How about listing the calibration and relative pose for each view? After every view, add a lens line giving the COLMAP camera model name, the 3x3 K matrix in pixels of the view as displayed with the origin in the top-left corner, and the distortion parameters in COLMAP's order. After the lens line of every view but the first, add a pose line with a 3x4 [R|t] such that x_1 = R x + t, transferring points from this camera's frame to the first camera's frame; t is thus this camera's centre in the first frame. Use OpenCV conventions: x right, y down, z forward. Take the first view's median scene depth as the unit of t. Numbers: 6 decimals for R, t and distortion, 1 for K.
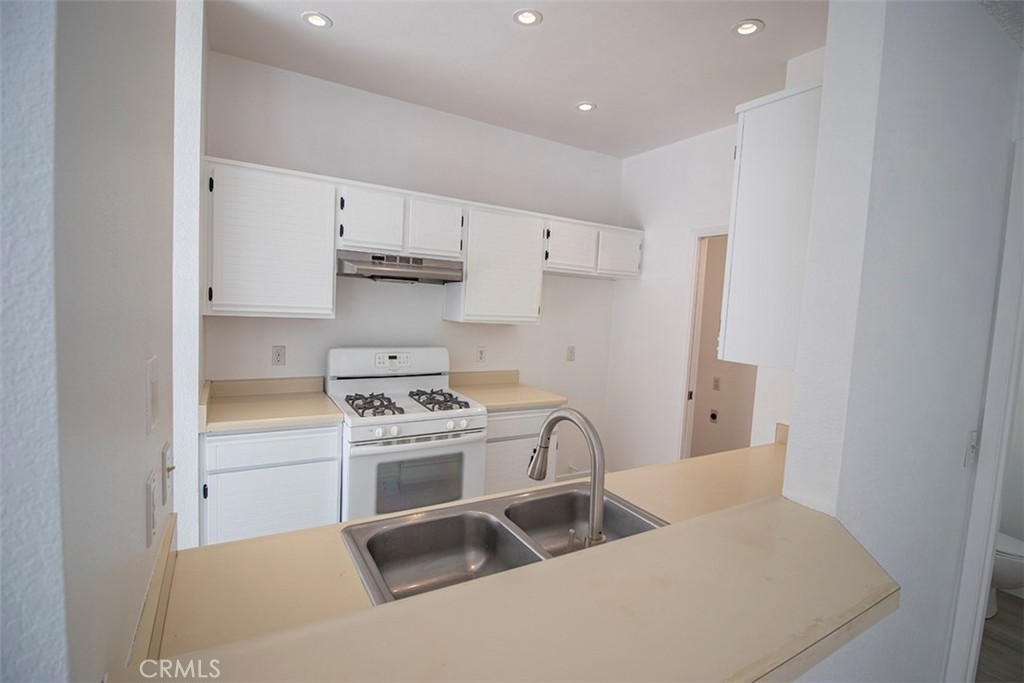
lens RADIAL K [[474.1, 0, 507.5], [0, 474.1, 336.5], [0, 0, 1]] dist [-0.000369, -0.014133]
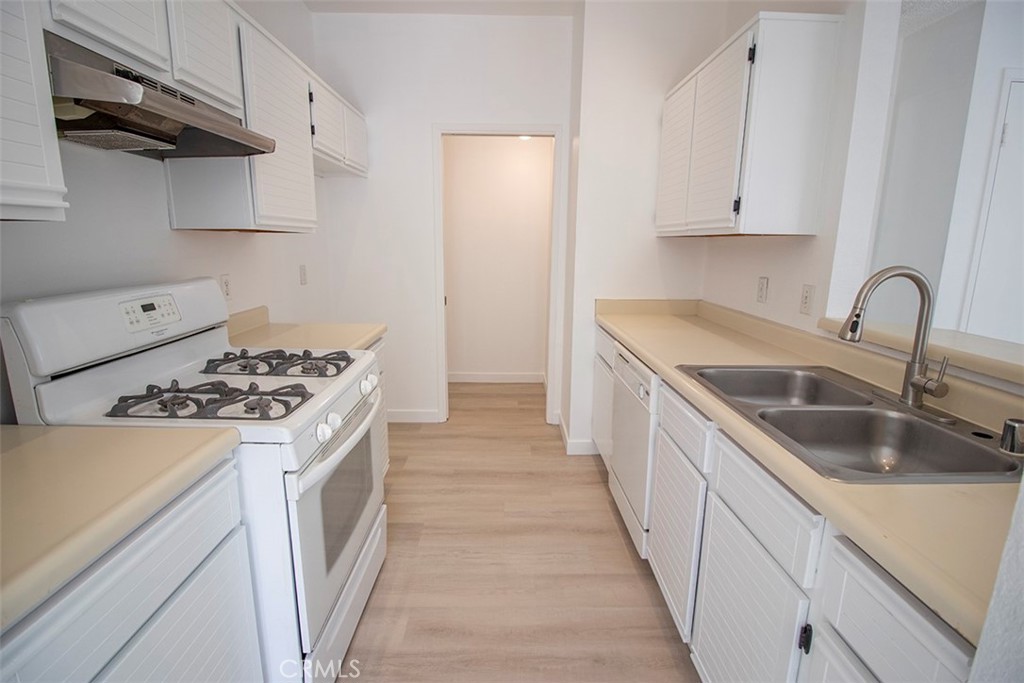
lens RADIAL K [[474.1, 0, 507.5], [0, 474.1, 336.5], [0, 0, 1]] dist [-0.000369, -0.014133]
pose [[0.502765, -0.219128, 0.836188, -0.462080], [0.084533, 0.975163, 0.204721, 0.005873], [-0.860280, -0.032241, 0.508801, 0.443427]]
